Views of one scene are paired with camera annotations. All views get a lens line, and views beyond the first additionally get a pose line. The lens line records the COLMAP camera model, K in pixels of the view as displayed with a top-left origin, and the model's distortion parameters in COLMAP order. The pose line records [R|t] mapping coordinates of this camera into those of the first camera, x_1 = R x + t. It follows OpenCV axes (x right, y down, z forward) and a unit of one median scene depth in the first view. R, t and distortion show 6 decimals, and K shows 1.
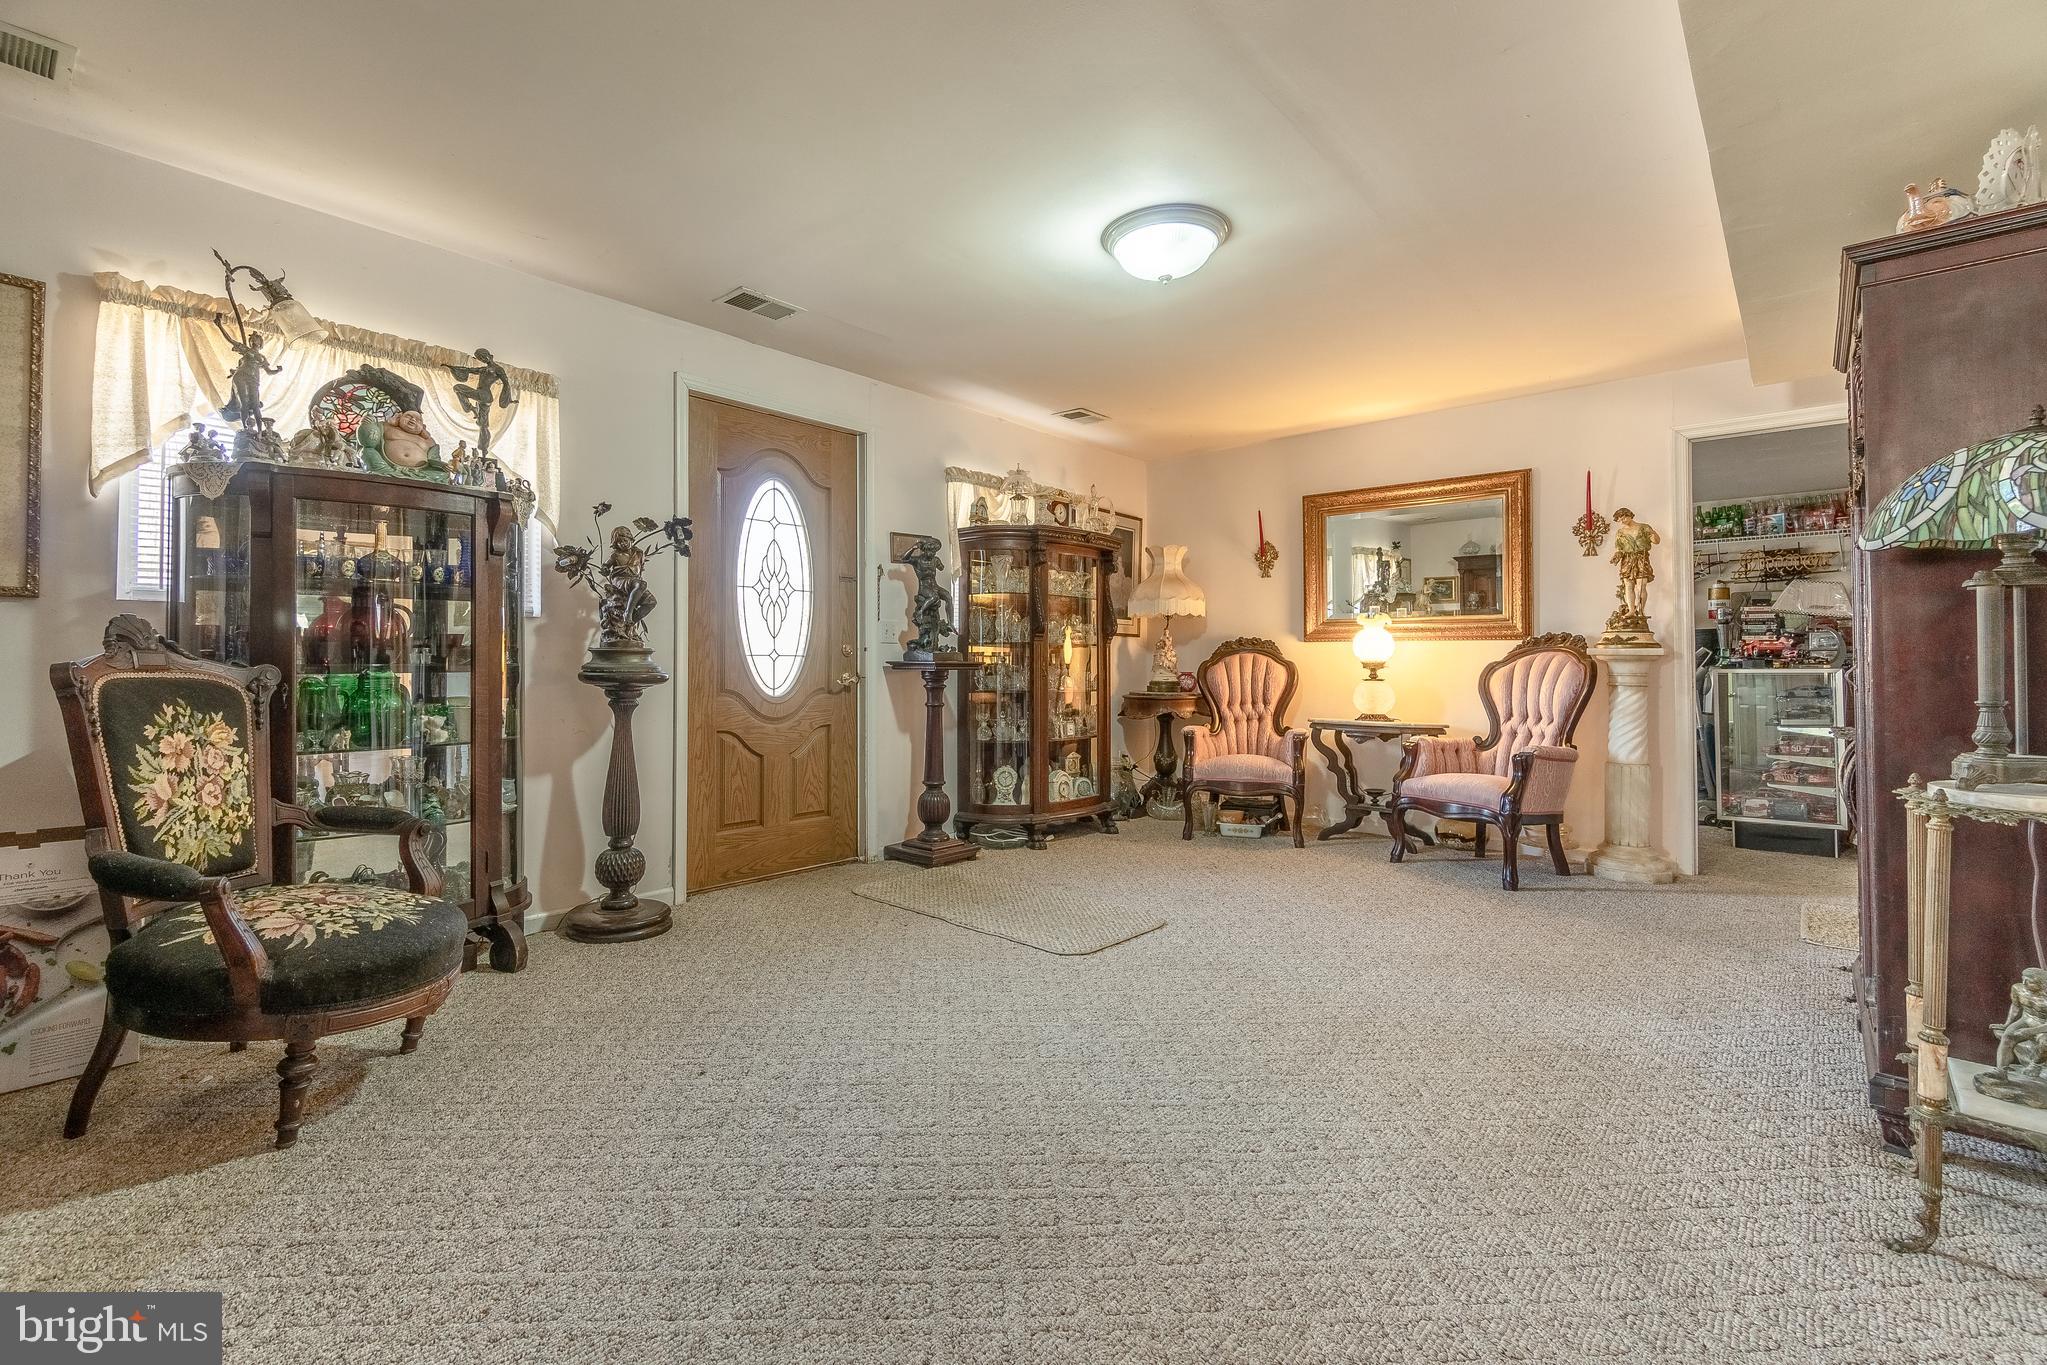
lens RADIAL K [[909.8, 0, 963.9], [0, 909.8, 655.4], [0, 0, 1]] dist [-0.000965, -0.000174]
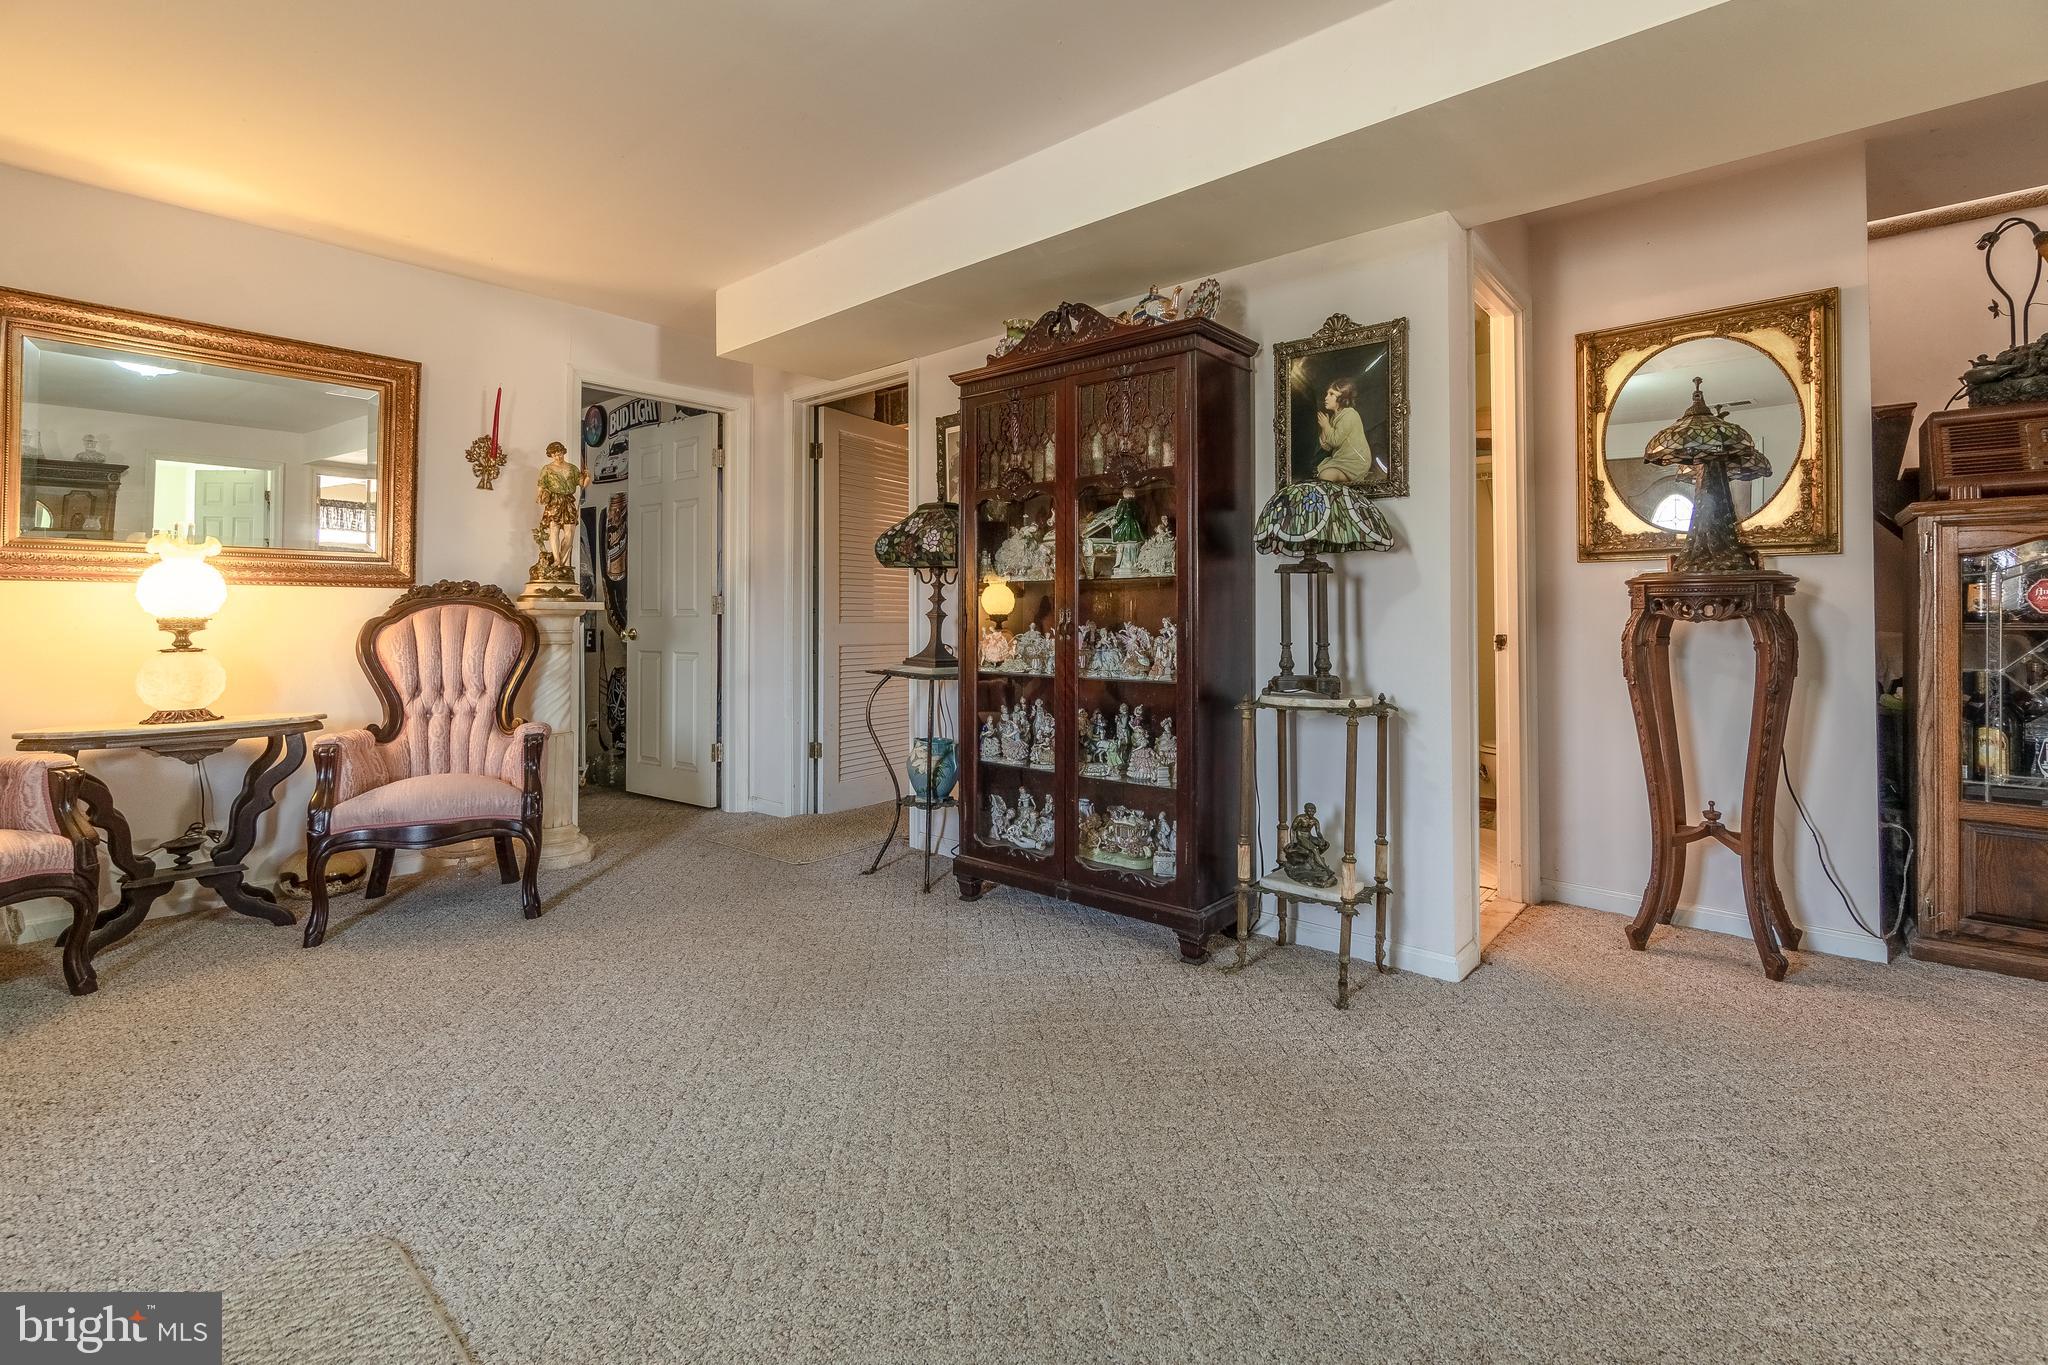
lens RADIAL K [[925.7, 0, 1014.5], [0, 925.7, 603.0], [0, 0, 1]] dist [0.000366, 0.000168]
pose [[-0.036684, 0.009597, 0.999281, -0.153675], [-0.006268, 0.999932, -0.009833, -0.000449], [-0.999307, -0.006624, -0.036622, 0.495769]]
